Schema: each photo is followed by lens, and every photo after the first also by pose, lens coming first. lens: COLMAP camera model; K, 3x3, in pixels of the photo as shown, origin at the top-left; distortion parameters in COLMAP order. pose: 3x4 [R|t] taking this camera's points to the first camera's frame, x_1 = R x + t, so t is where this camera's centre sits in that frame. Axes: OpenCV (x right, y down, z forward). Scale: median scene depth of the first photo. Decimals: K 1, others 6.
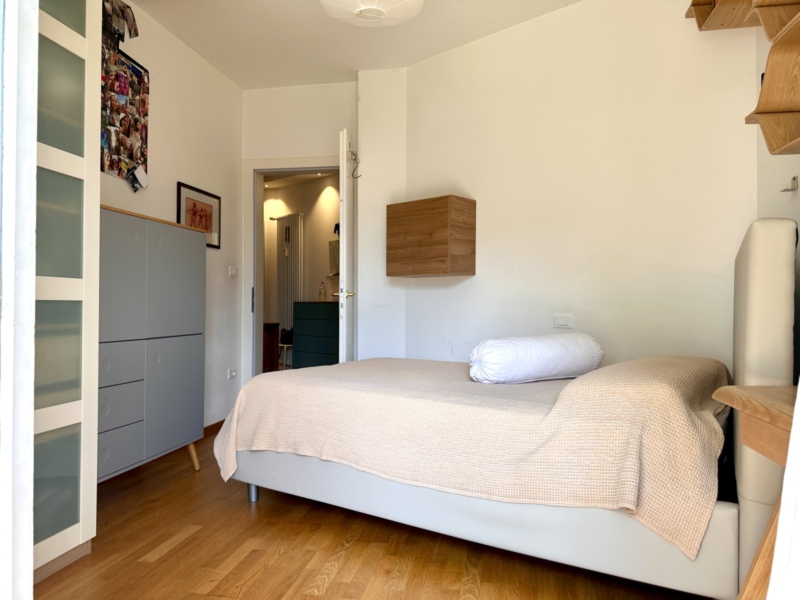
lens RADIAL K [[557.5, 0, 398.3], [0, 557.5, 295.9], [0, 0, 1]] dist [0.117348, -0.161786]
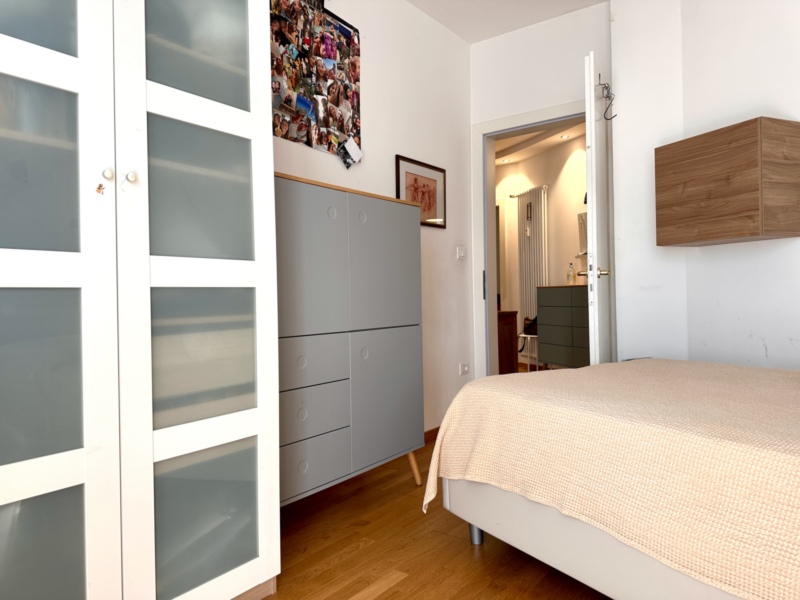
lens RADIAL K [[557.5, 0, 398.3], [0, 557.5, 295.9], [0, 0, 1]] dist [0.117348, -0.161786]
pose [[0.903123, -0.022017, -0.428817, -0.010459], [0.031355, 0.999400, 0.014723, 0.008879], [0.428236, -0.026742, 0.903271, 0.201762]]
